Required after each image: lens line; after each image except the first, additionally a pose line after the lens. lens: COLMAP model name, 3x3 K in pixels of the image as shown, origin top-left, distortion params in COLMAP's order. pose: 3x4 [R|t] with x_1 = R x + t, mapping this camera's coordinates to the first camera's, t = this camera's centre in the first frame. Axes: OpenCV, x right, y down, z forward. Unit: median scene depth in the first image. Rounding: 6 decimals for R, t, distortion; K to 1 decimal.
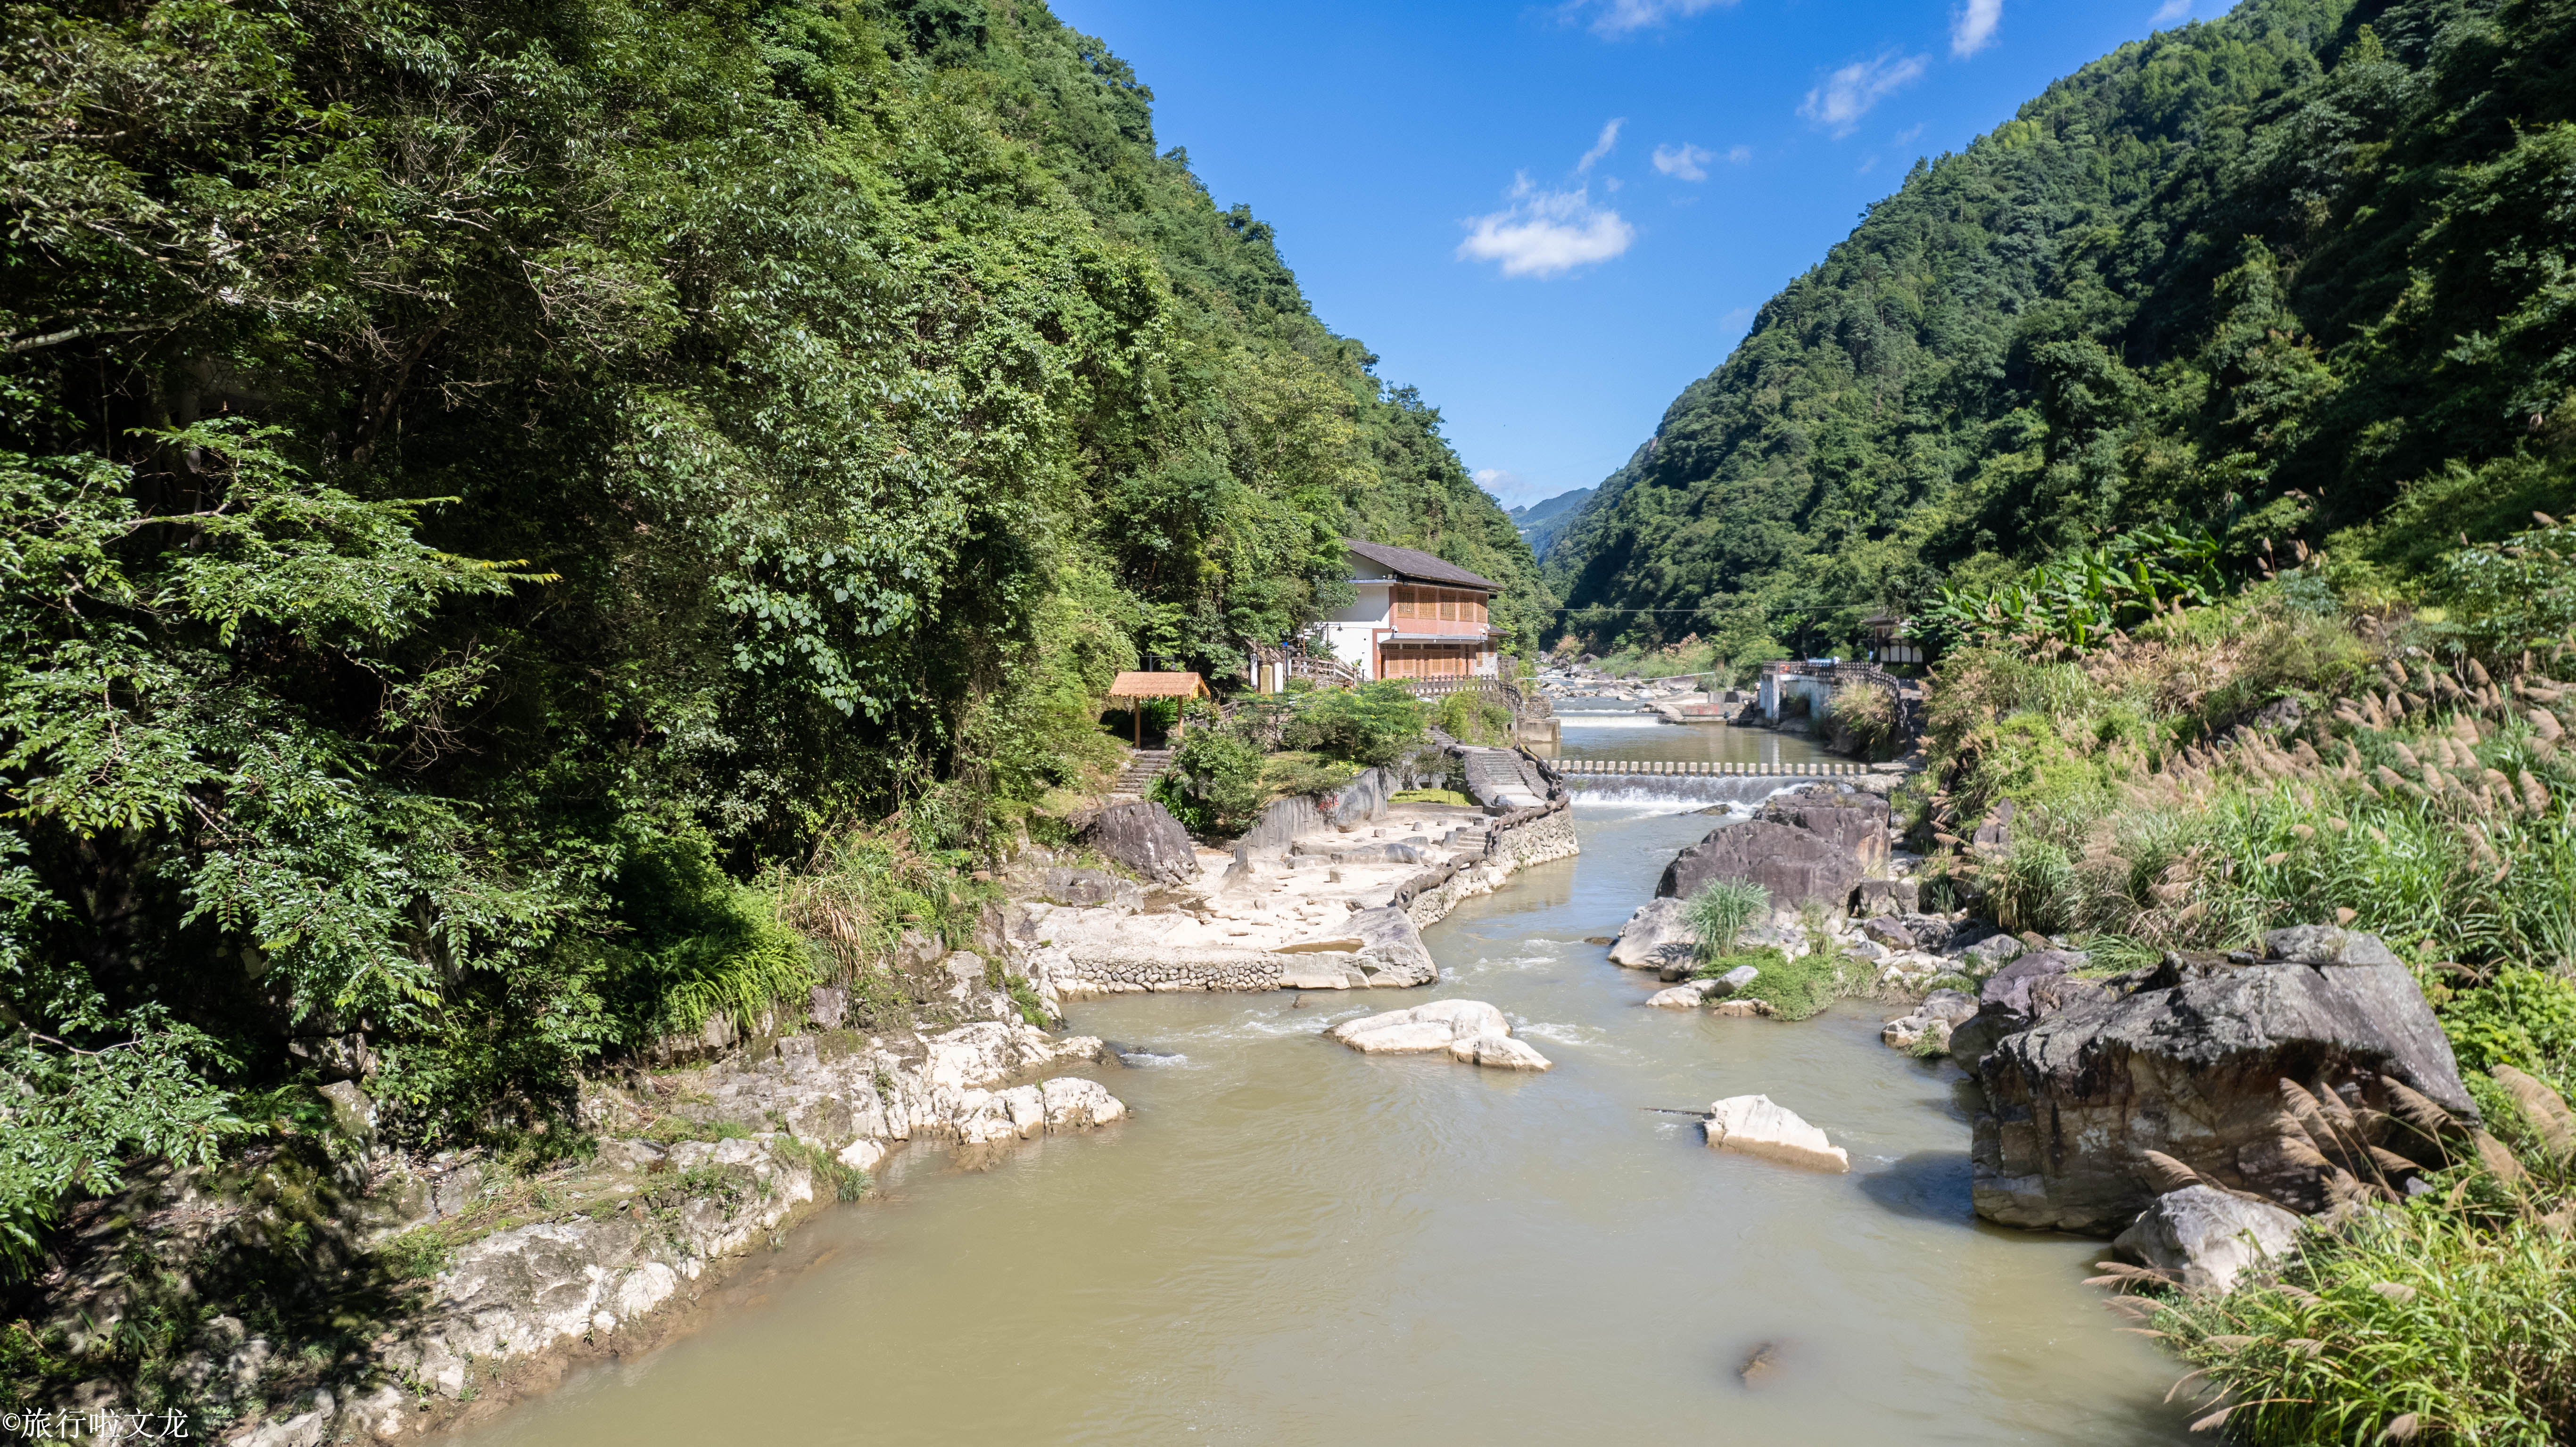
lens RADIAL K [[1658.2, 0, 1297.5], [0, 1658.2, 697.2], [0, 0, 1]] dist [-0.066138, 0.059125]
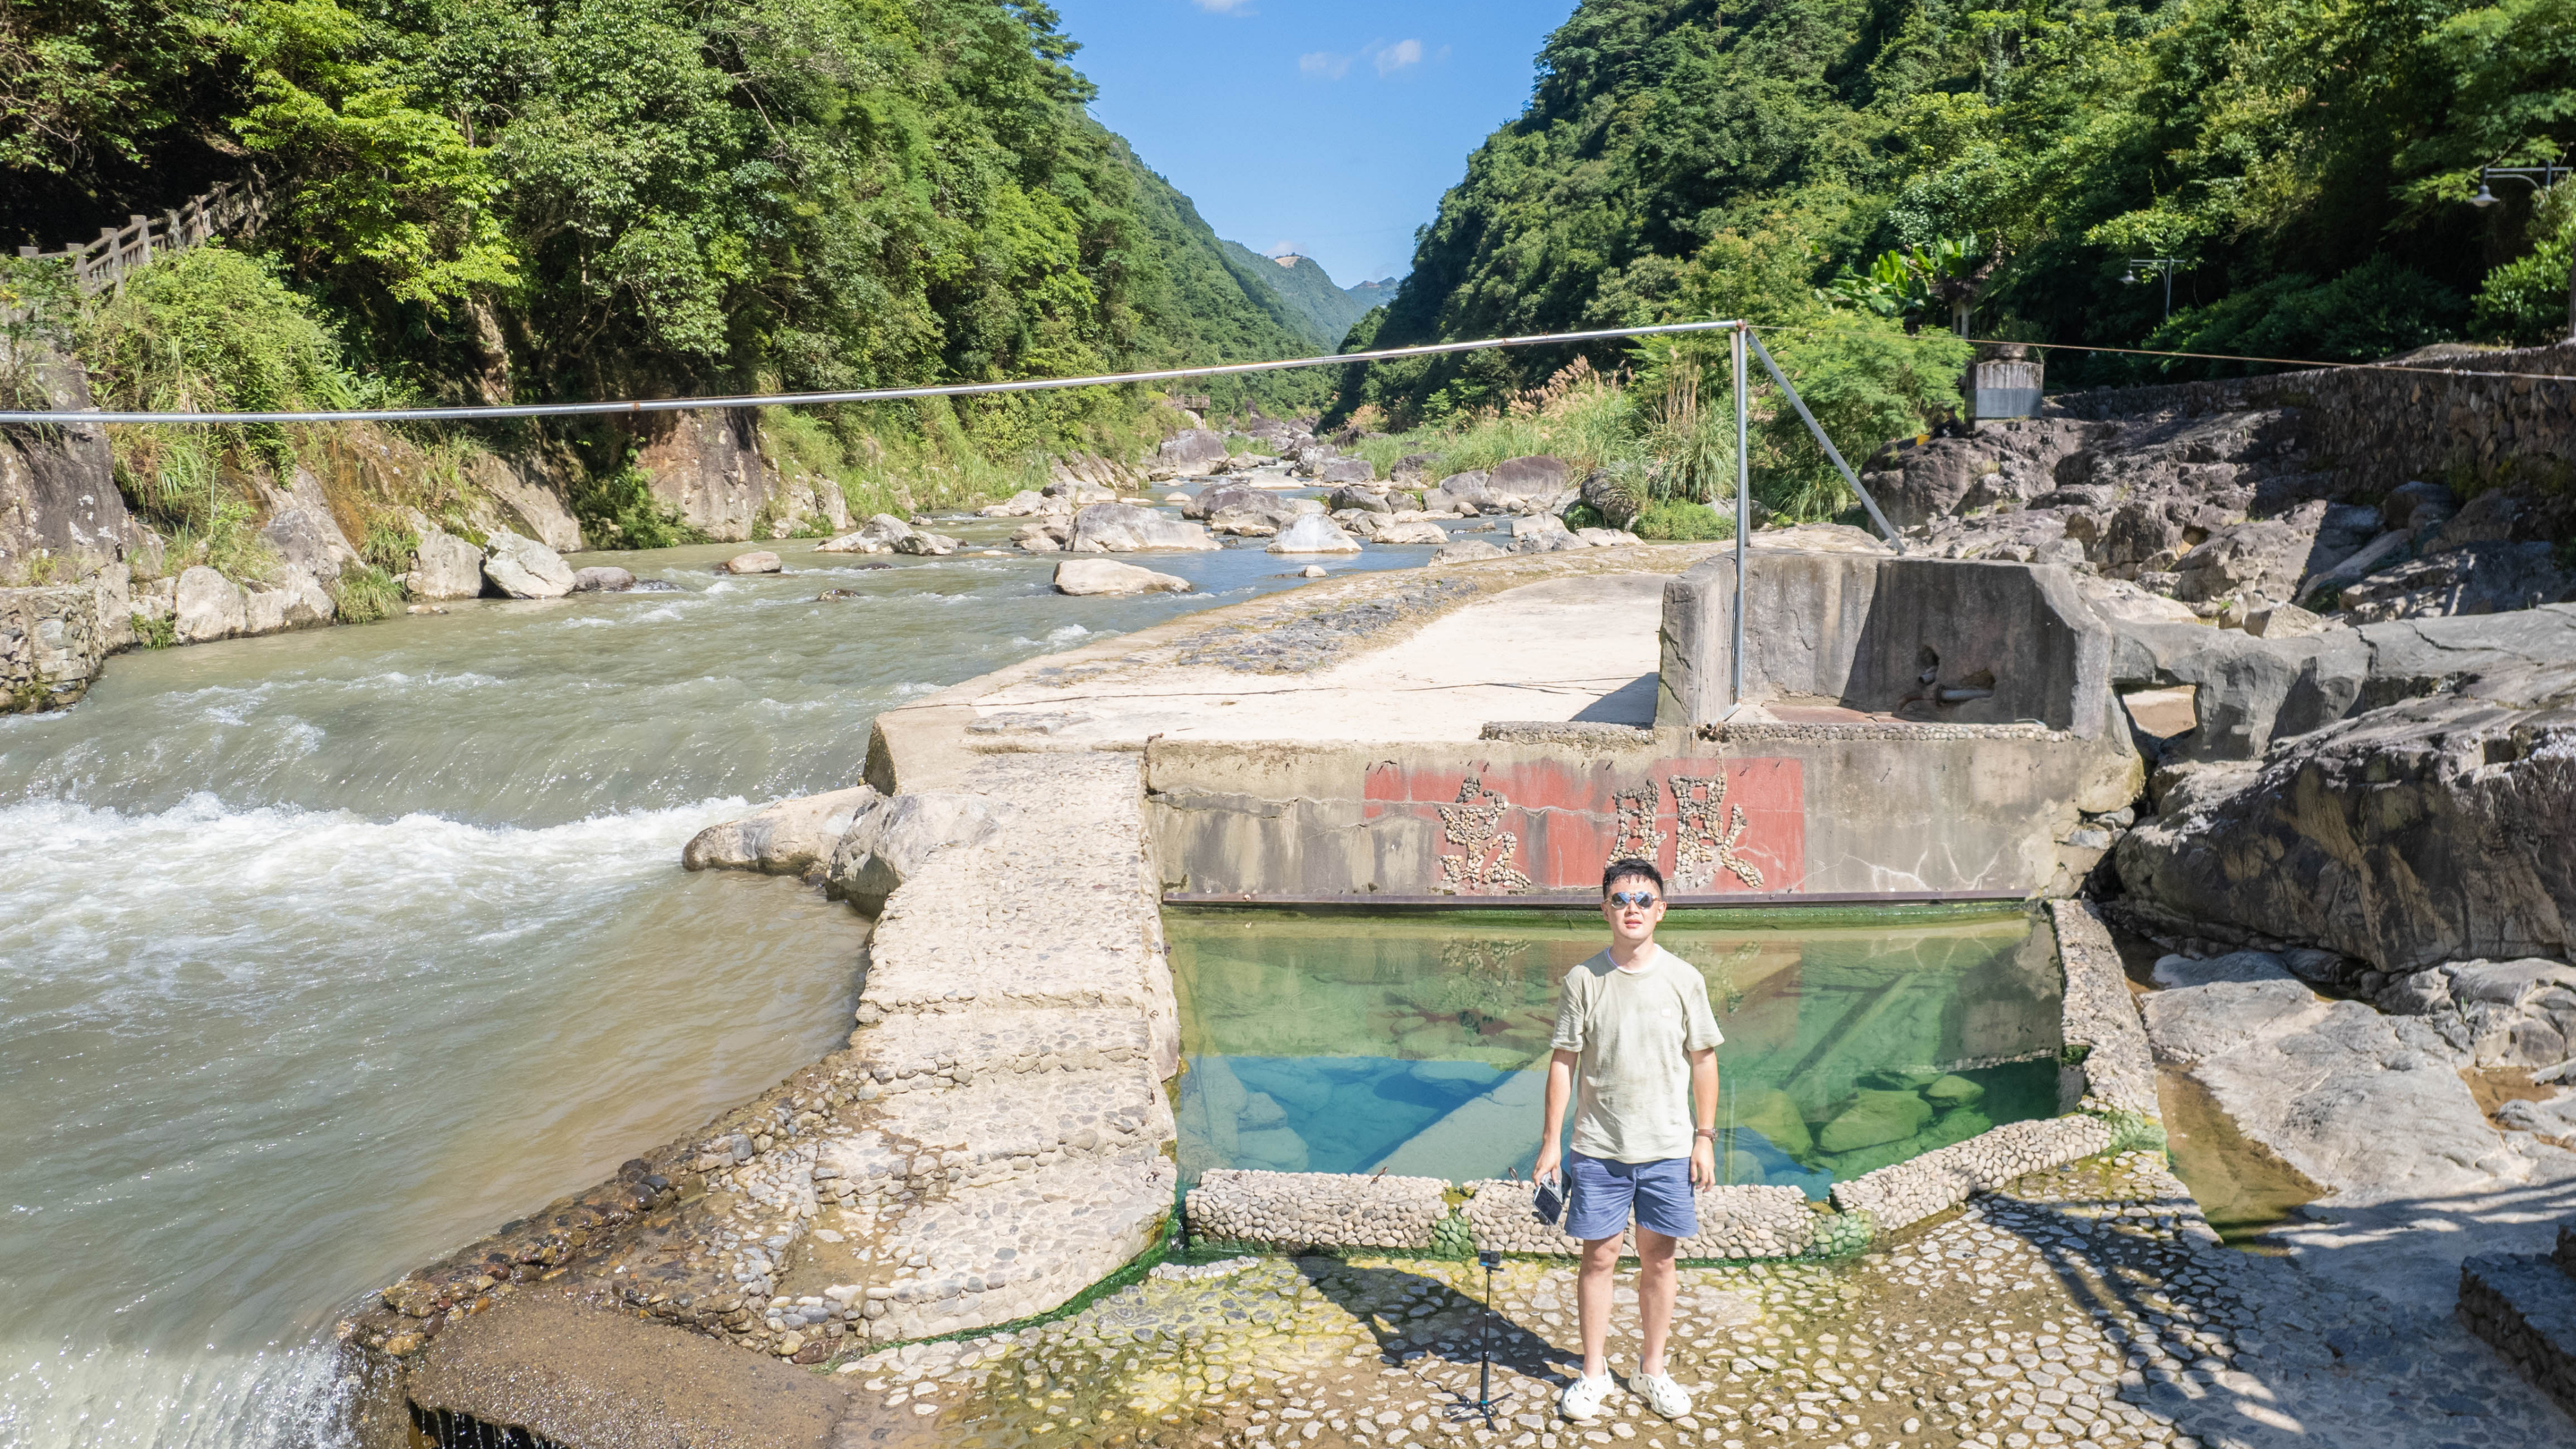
lens RADIAL K [[1952.2, 0, 1425.2], [0, 1952.2, 709.1], [0, 0, 1]] dist [-0.048494, 0.006694]
pose [[0.988878, -0.017272, 0.147722, 0.438037], [0.002109, 0.994762, 0.102193, -0.012692], [-0.148713, -0.100745, 0.983735, 1.784553]]
